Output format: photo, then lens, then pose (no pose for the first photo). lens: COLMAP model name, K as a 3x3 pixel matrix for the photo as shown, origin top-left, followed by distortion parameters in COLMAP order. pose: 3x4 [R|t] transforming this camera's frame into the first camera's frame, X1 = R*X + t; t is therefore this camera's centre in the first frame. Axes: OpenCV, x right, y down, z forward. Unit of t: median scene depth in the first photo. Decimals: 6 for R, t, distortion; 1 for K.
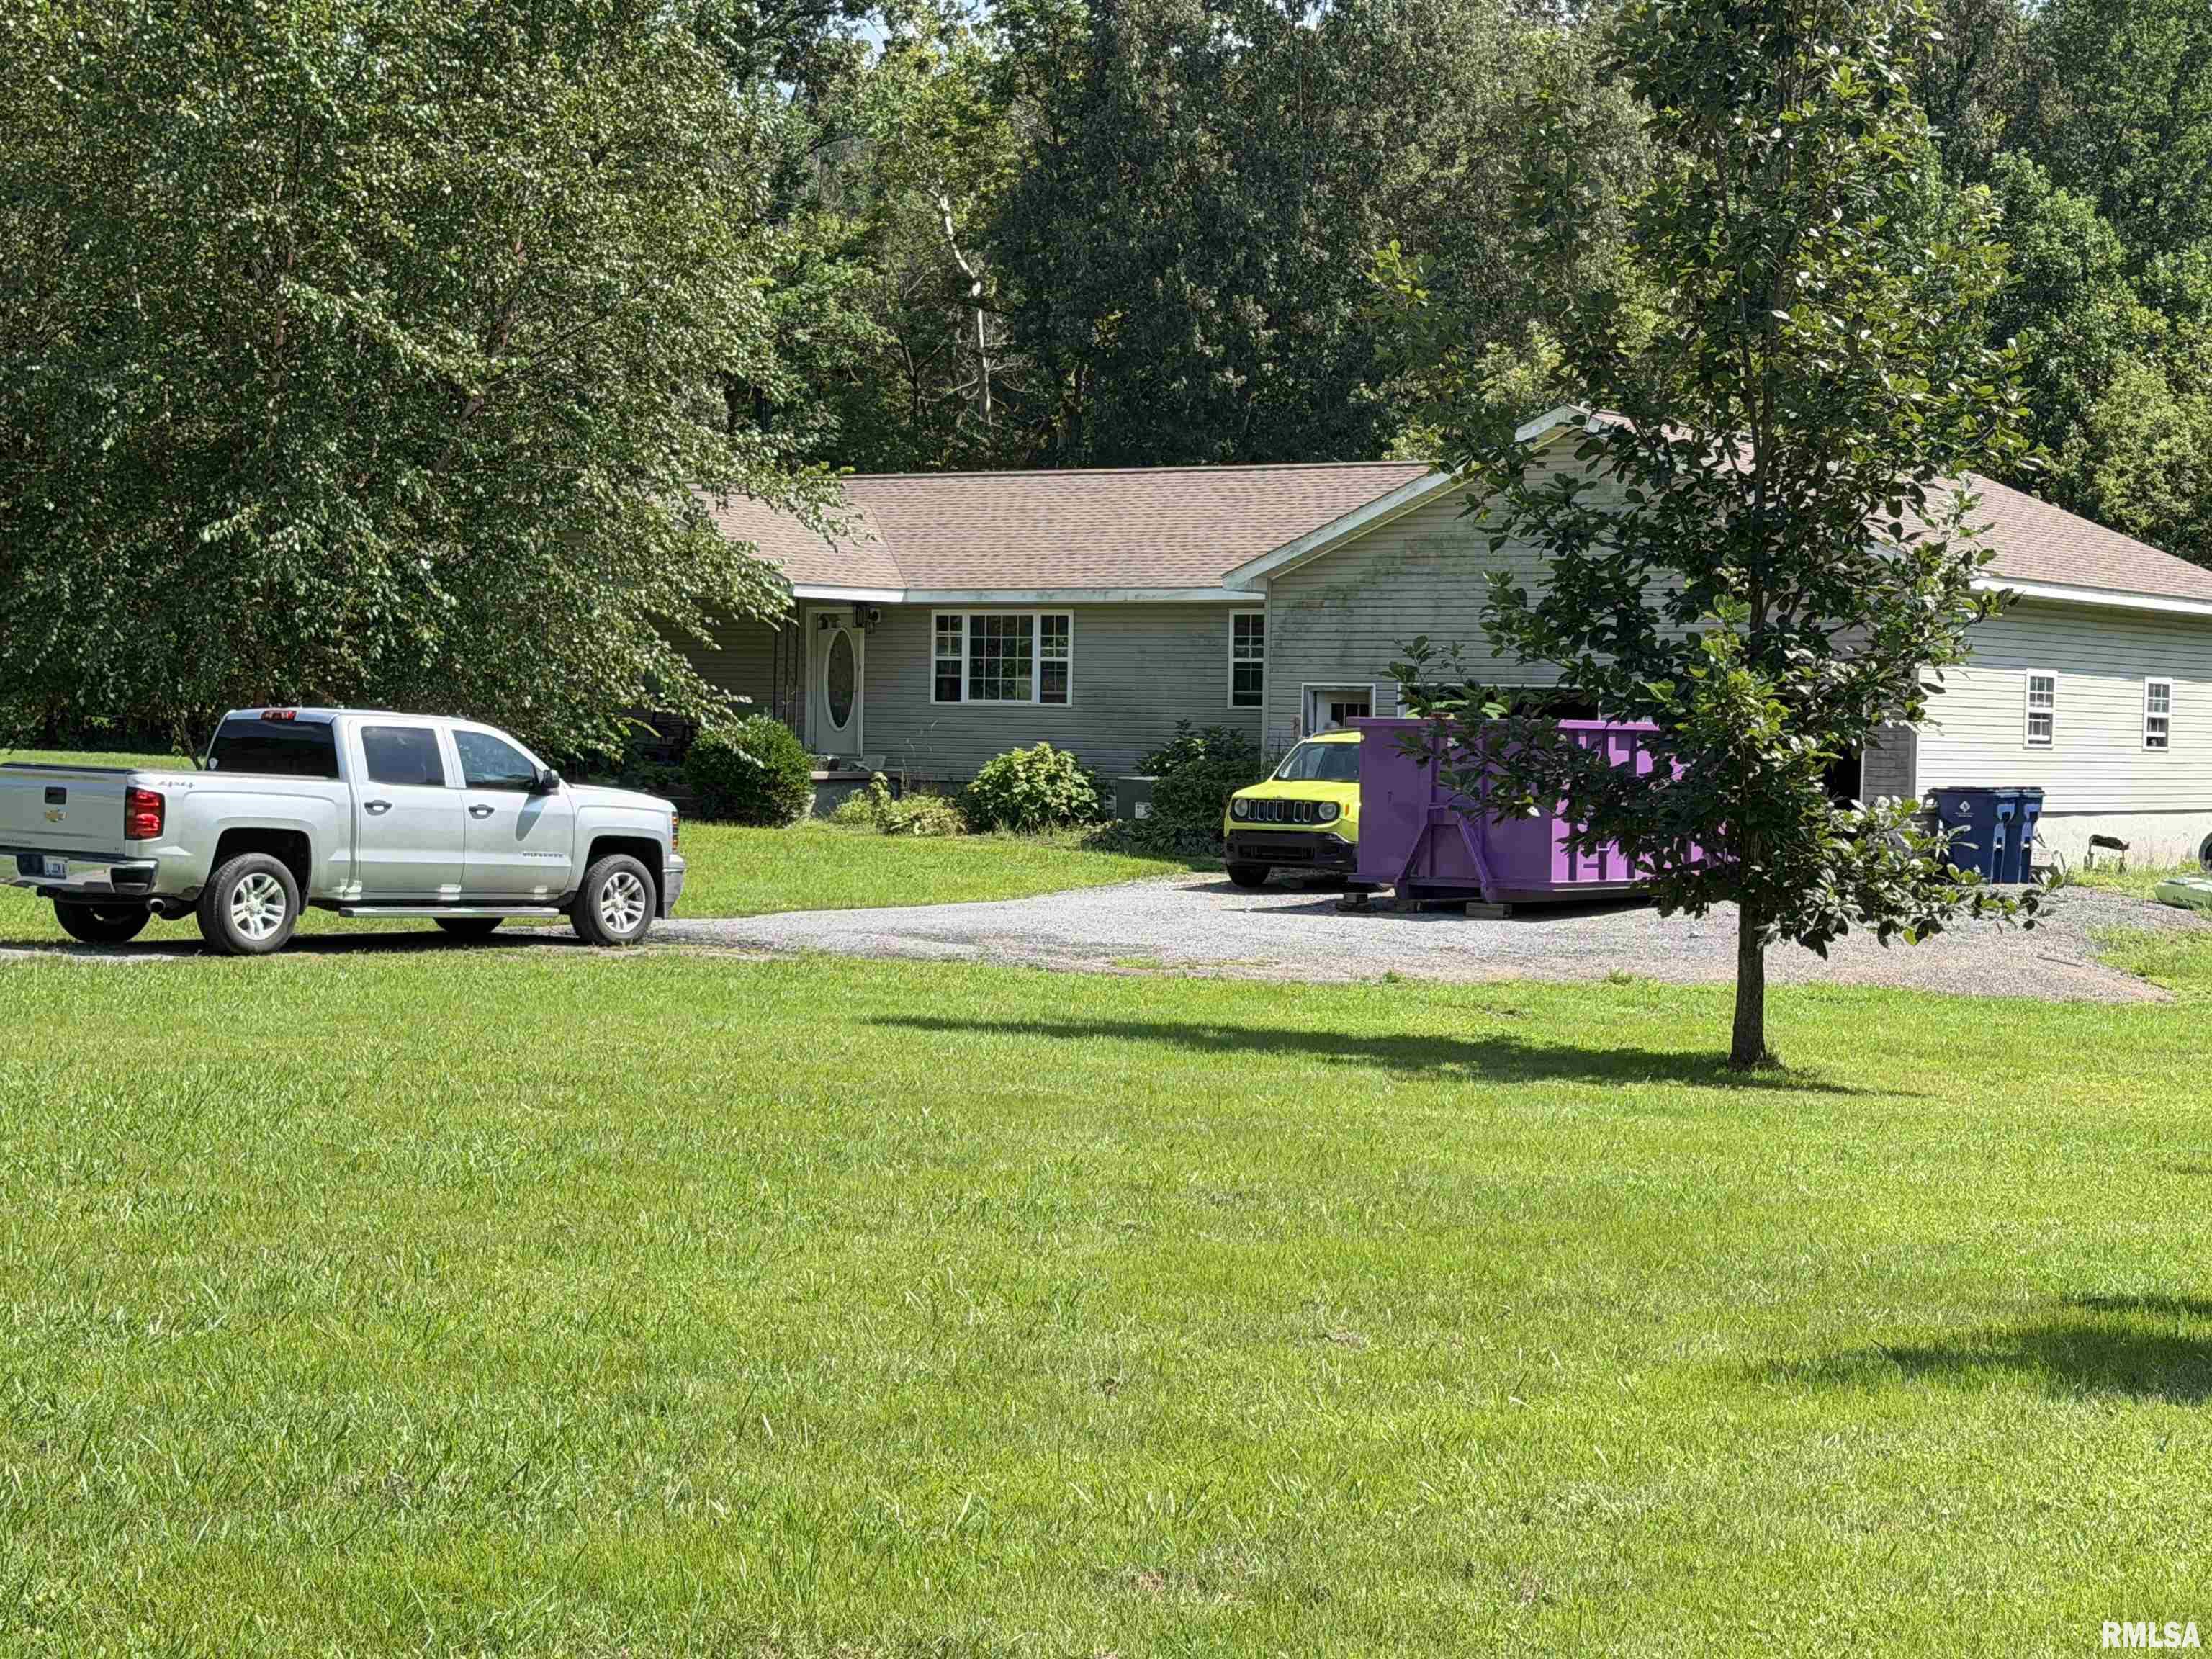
lens RADIAL K [[3888.9, 0, 1106.0], [0, 3888.9, 829.5], [0, 0, 1]] dist [0.013116, 0.005412]
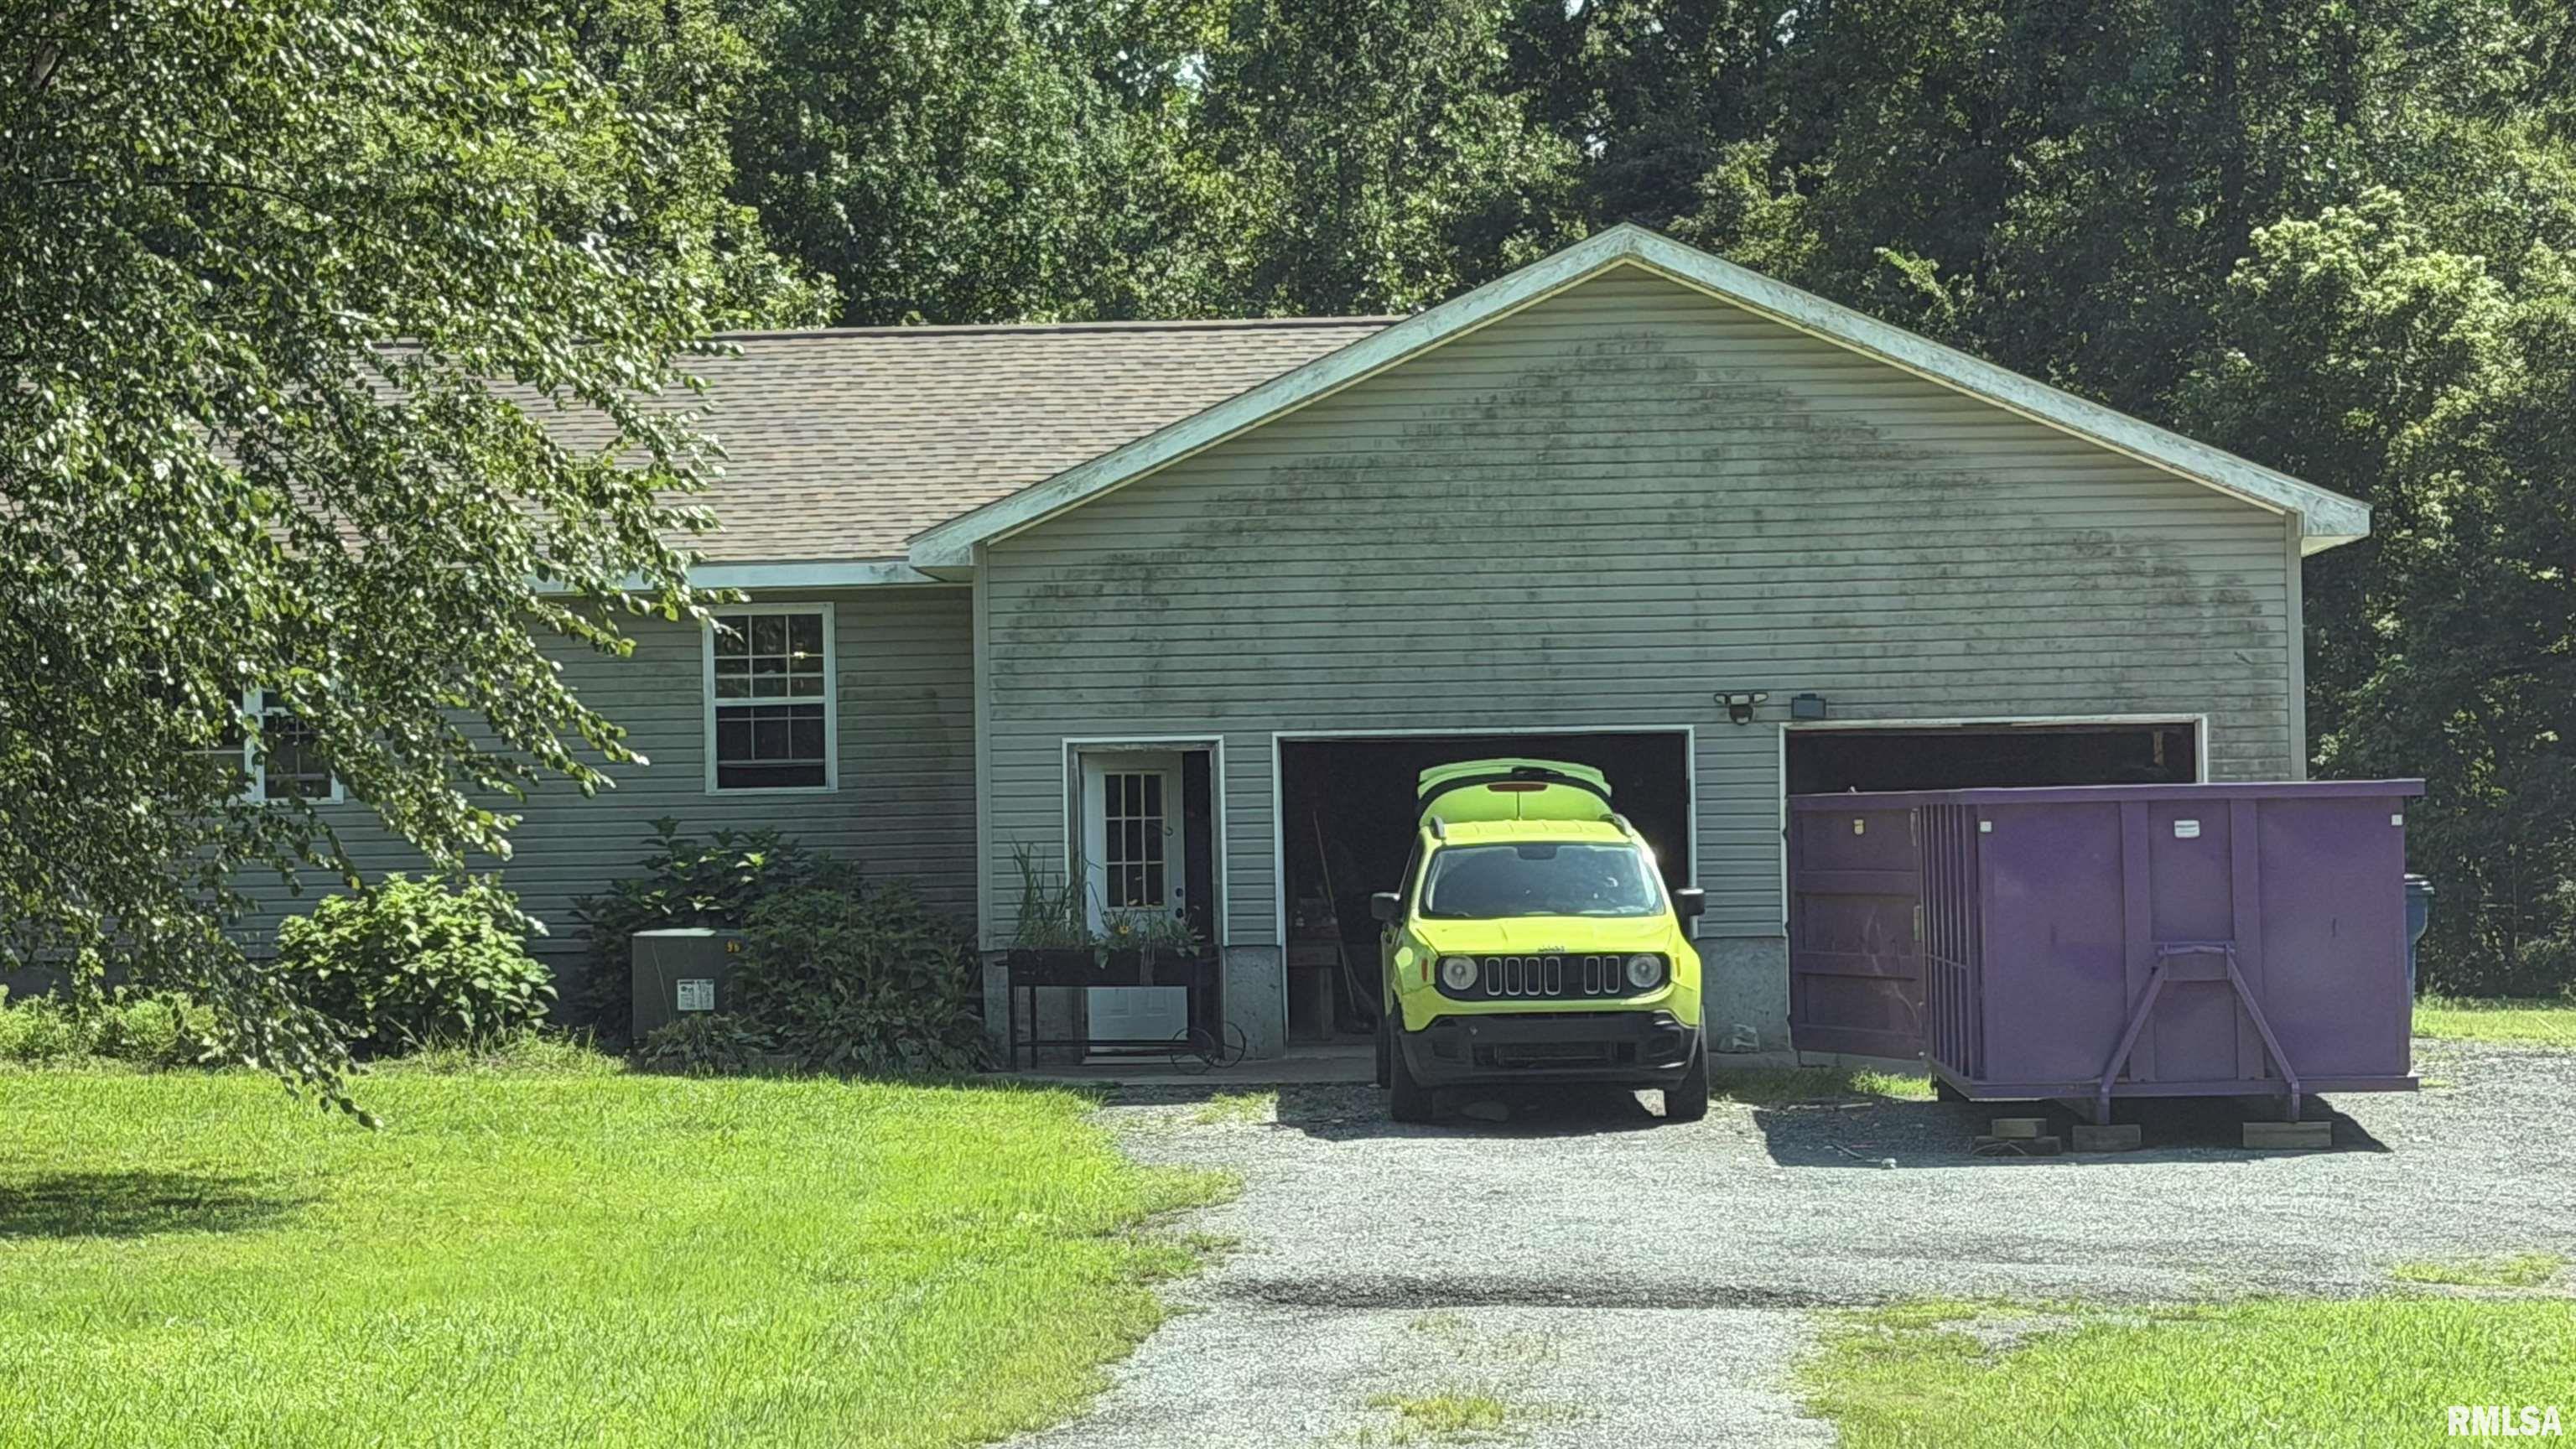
lens RADIAL K [[5942.1, 0, 1288.0], [0, 5942.1, 724.5], [0, 0, 1]] dist [0.007248, 0.017456]
pose [[0.838641, -0.031506, 0.543773, -0.341984], [0.052419, 0.998360, -0.022999, -0.017887], [-0.542156, 0.047792, 0.838917, 0.280231]]
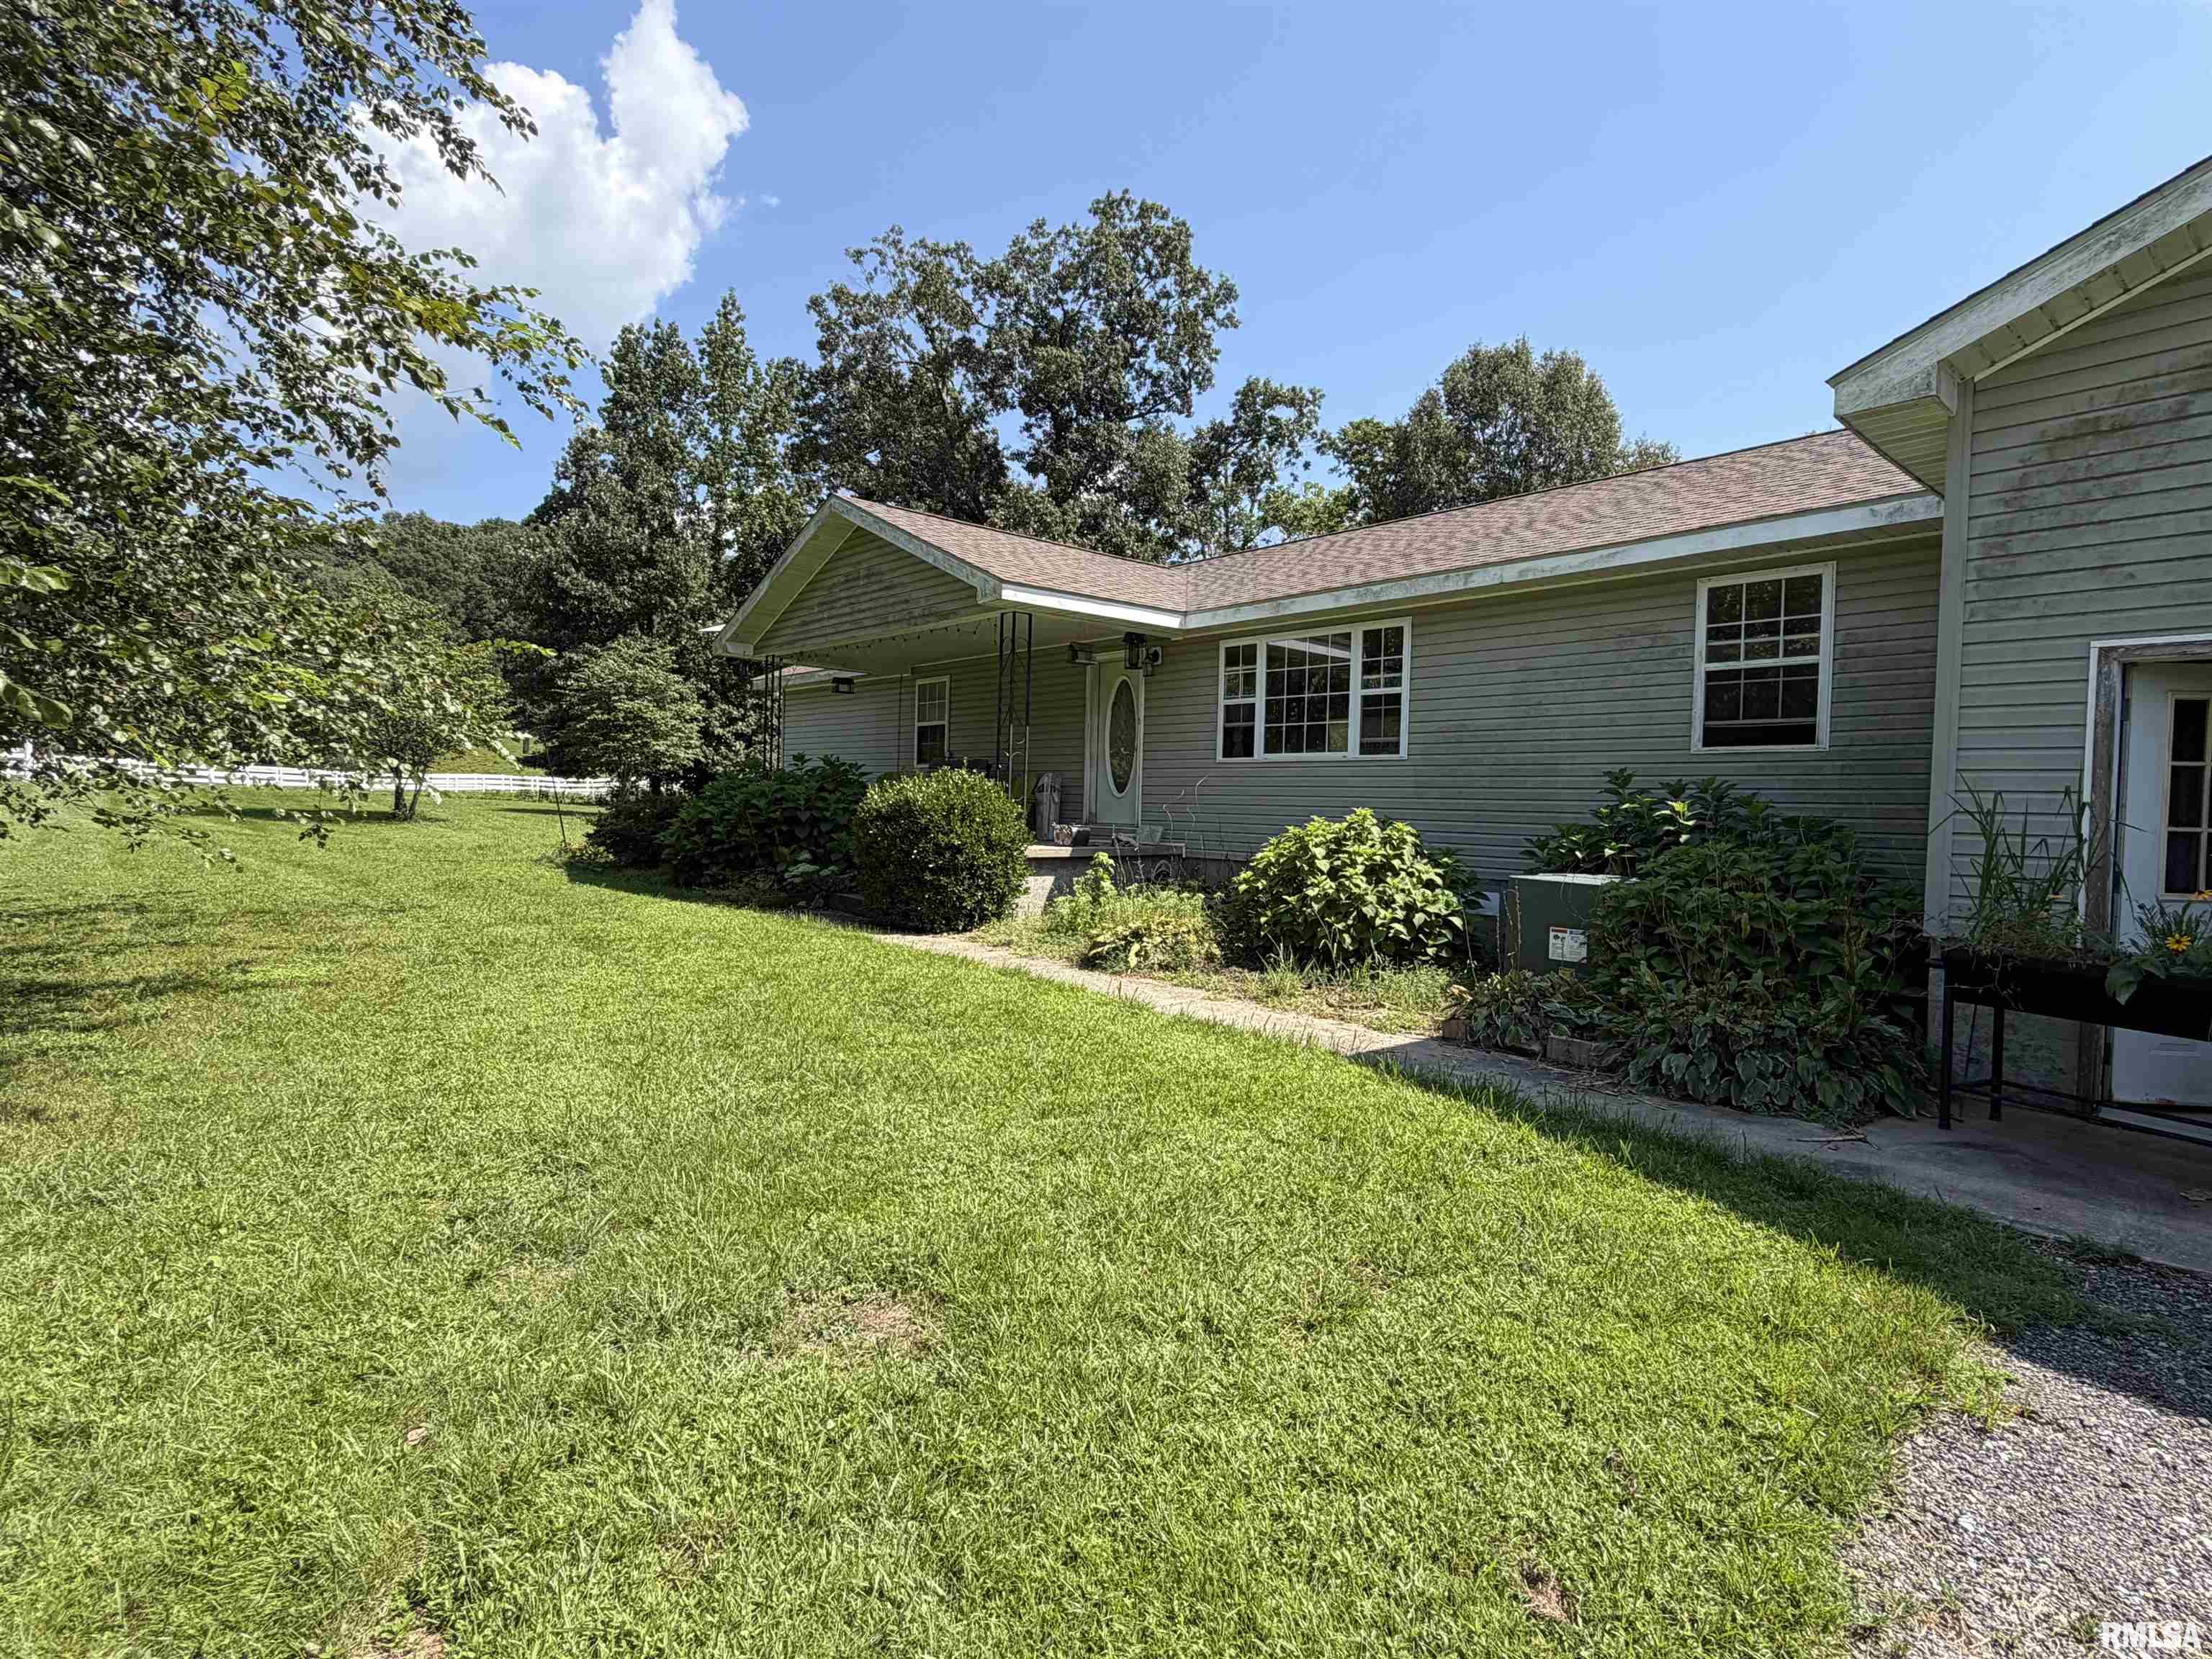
lens RADIAL K [[1155.5, 0, 1106.0], [0, 1155.5, 829.5], [0, 0, 1]] dist [0.003966, 0.000679]
pose [[0.971166, 0.012005, -0.238103, -0.012055], [-0.015792, 0.999777, -0.014003, -0.015952], [0.237882, 0.017359, 0.971139, 0.815257]]
